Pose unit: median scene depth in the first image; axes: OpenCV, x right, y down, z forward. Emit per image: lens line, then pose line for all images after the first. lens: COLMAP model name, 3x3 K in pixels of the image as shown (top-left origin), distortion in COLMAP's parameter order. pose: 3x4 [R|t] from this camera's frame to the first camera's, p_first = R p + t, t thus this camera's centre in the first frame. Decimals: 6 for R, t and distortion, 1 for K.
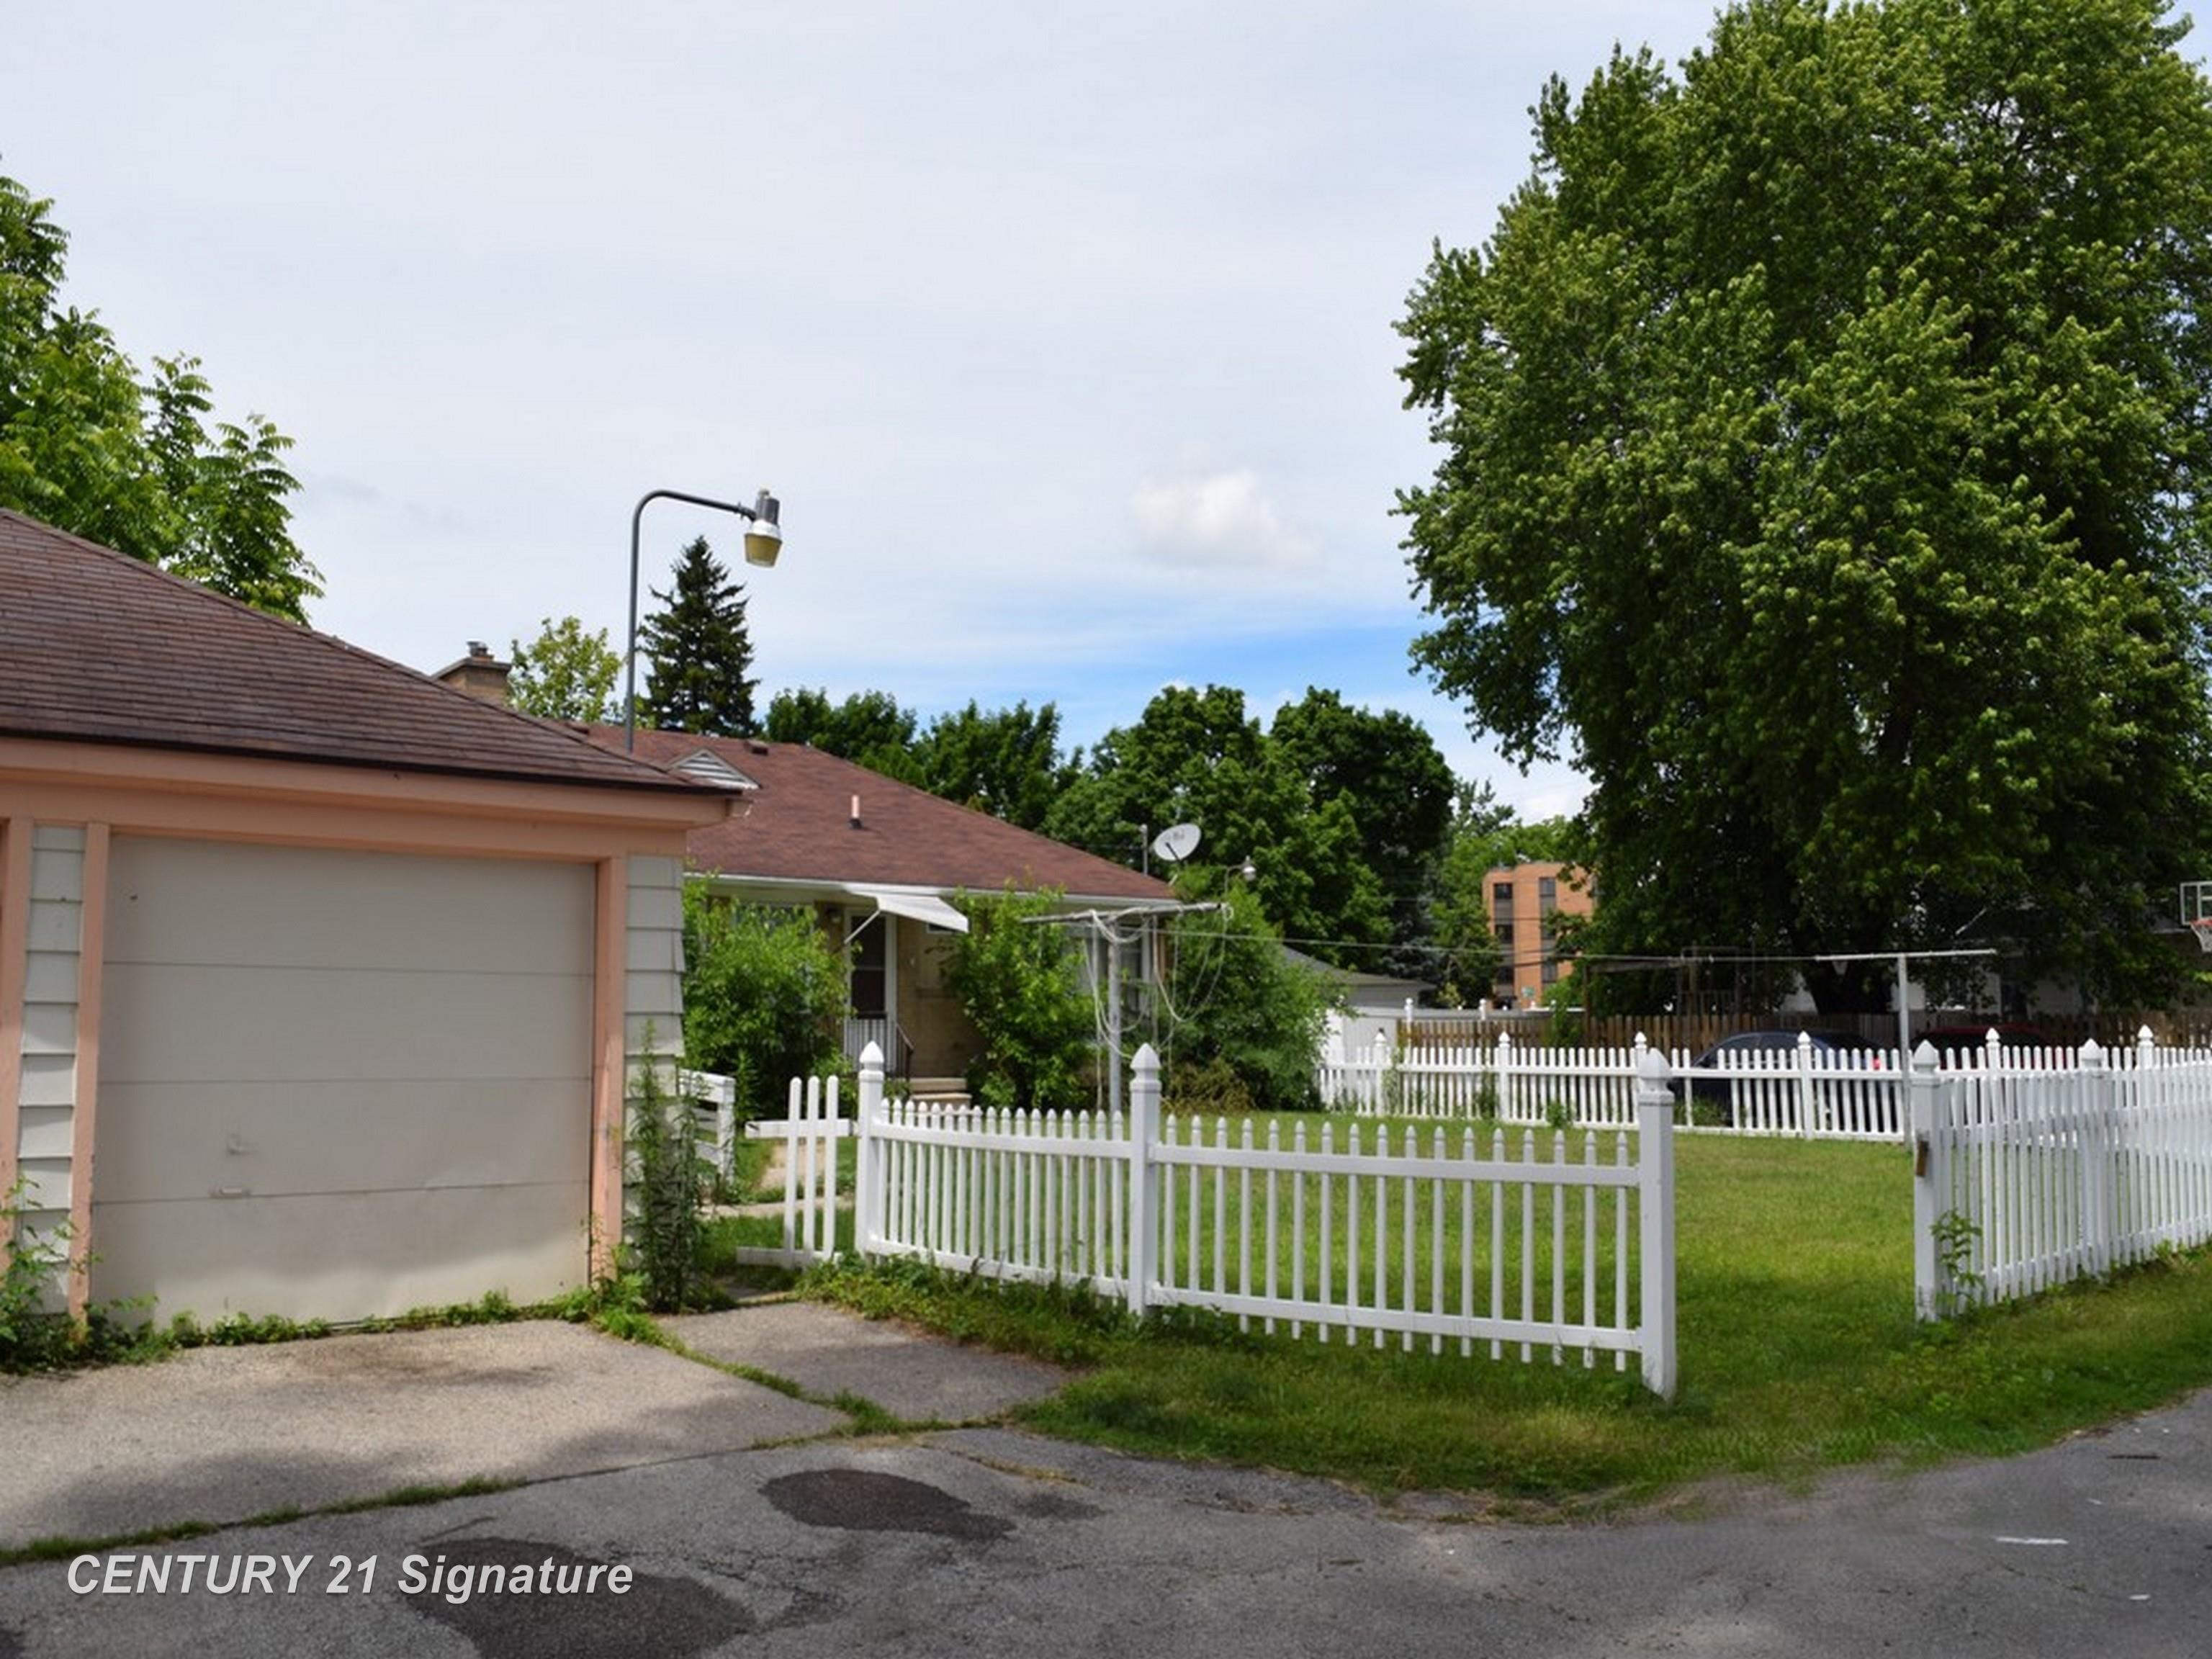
lens RADIAL K [[1756.8, 0, 1104.7], [0, 1756.8, 903.9], [0, 0, 1]] dist [-0.087225, 0.010124]
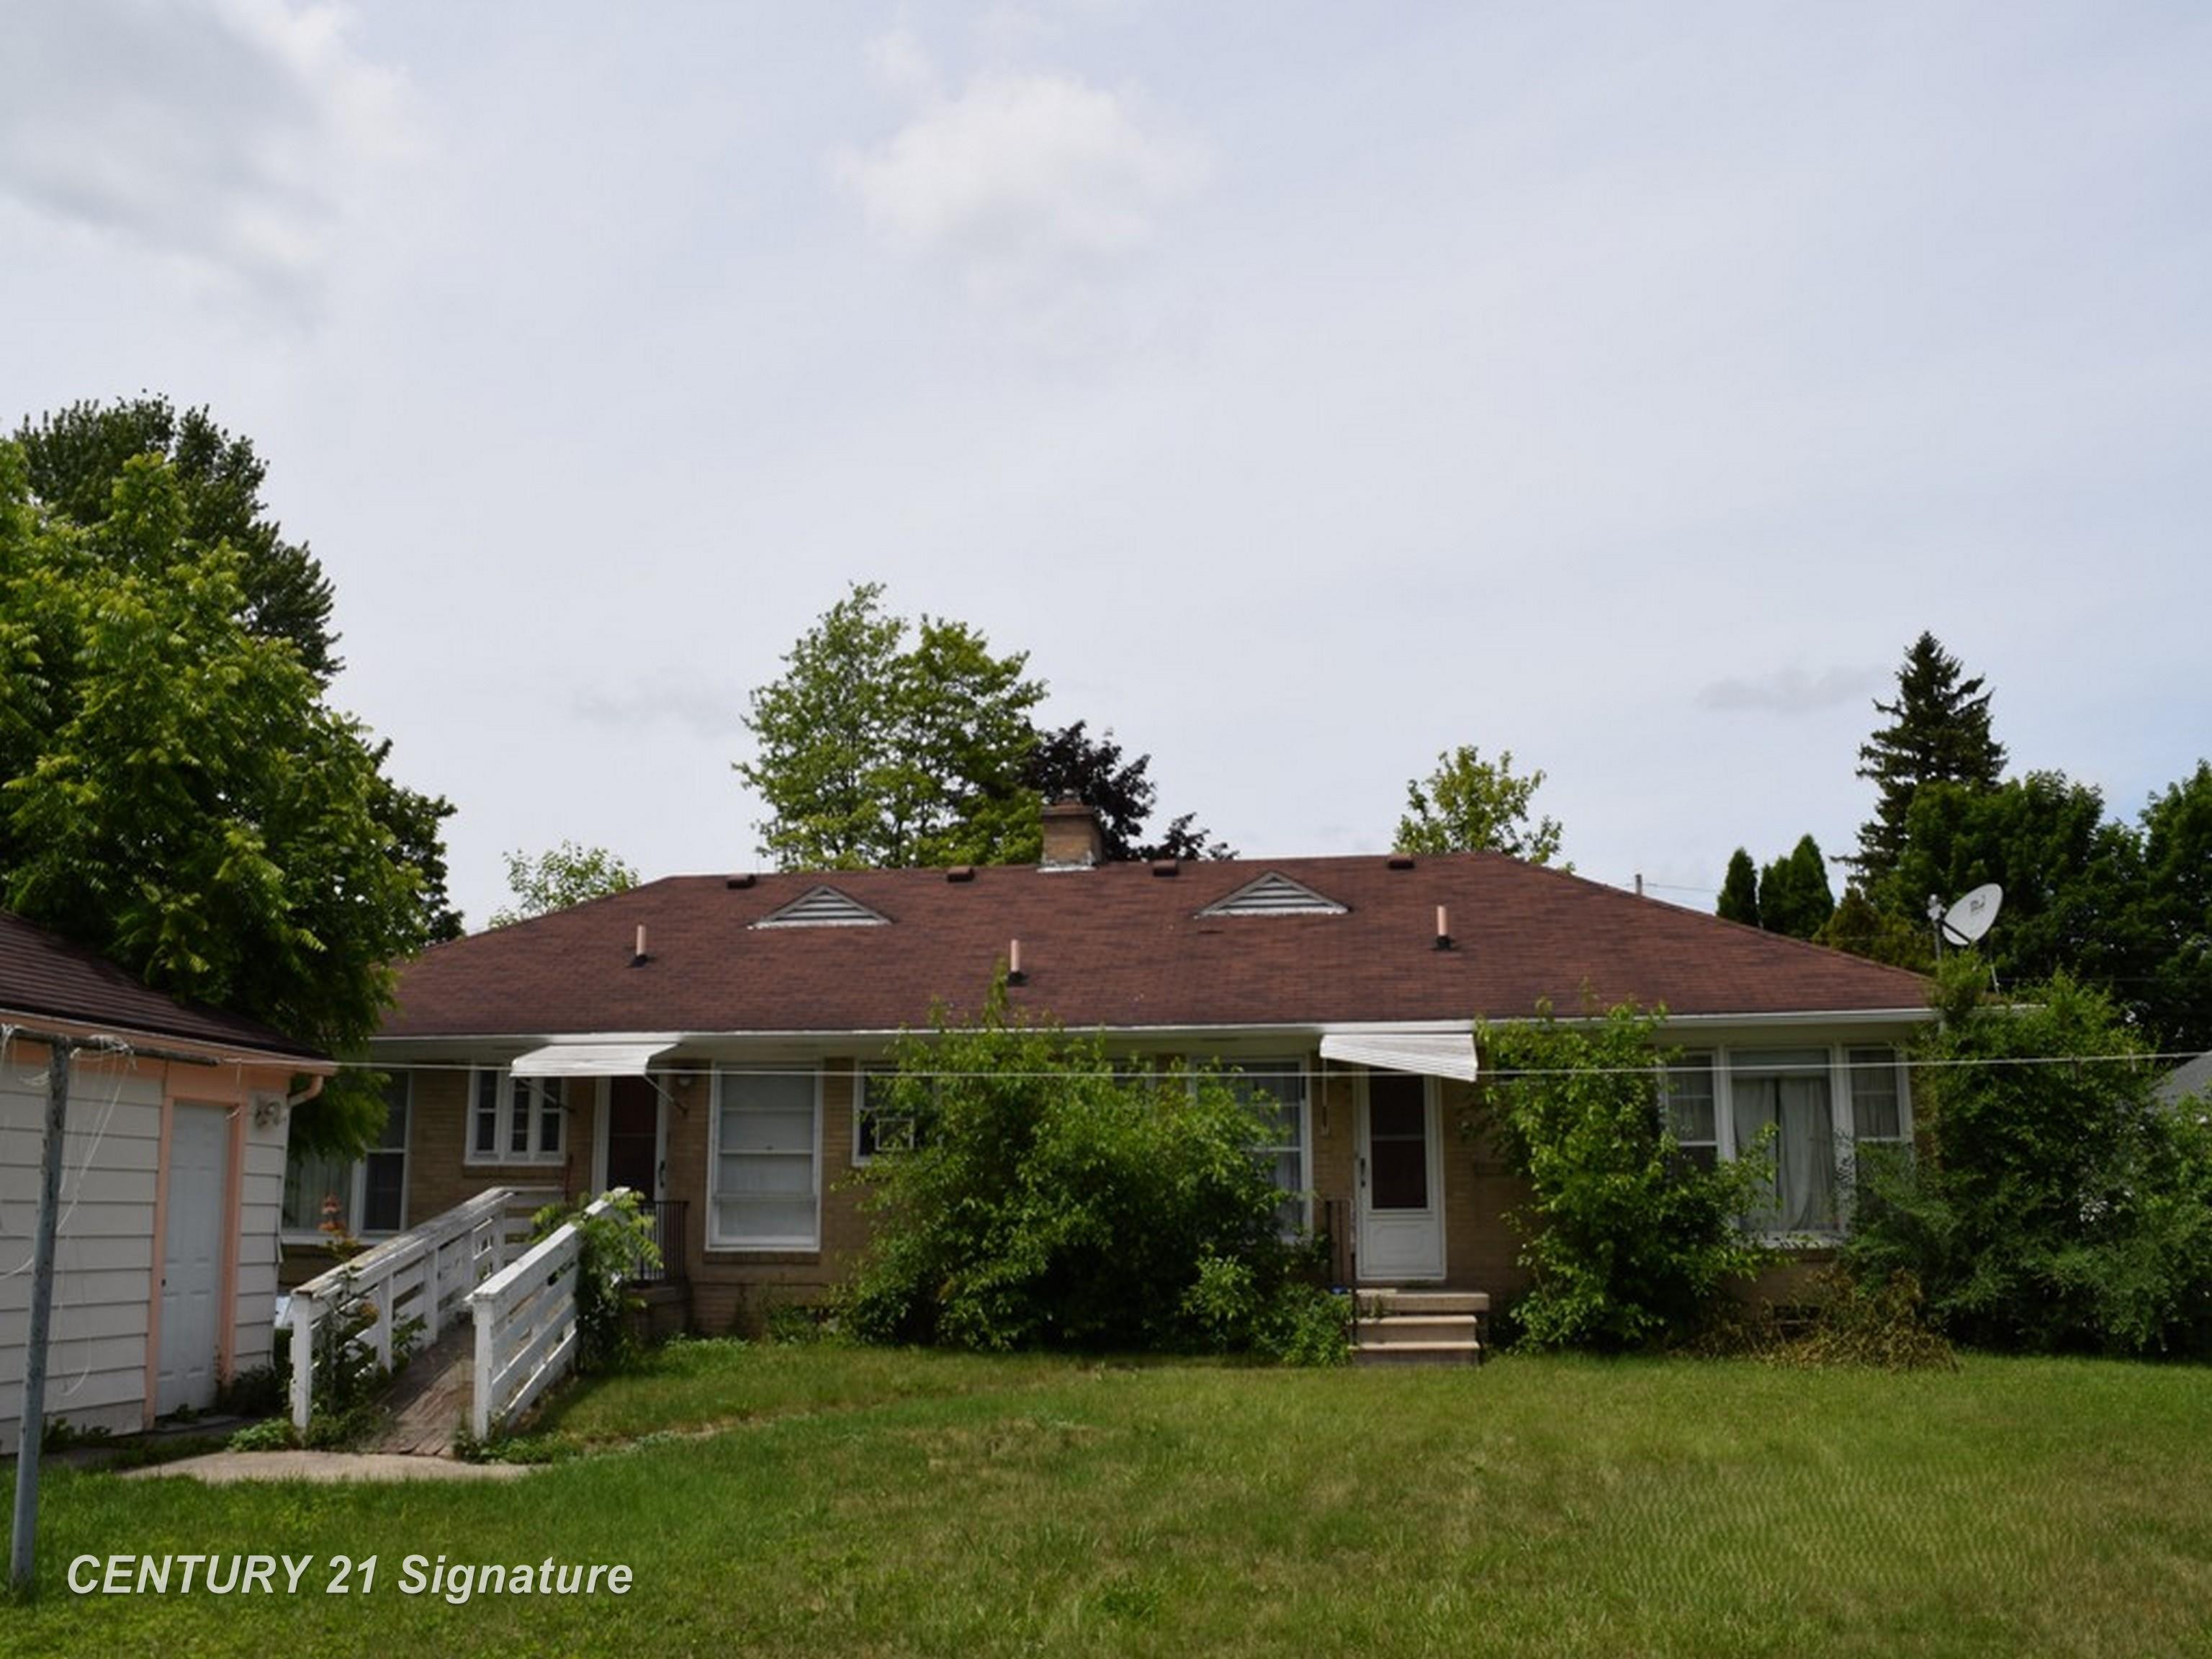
lens RADIAL K [[1769.1, 0, 1100.7], [0, 1769.1, 867.1], [0, 0, 1]] dist [-0.081848, 0.011649]
pose [[0.678213, -0.141809, -0.721053, 0.687024], [0.053248, 0.988108, -0.144246, 0.051928], [0.732934, 0.059435, 0.677699, 0.854416]]
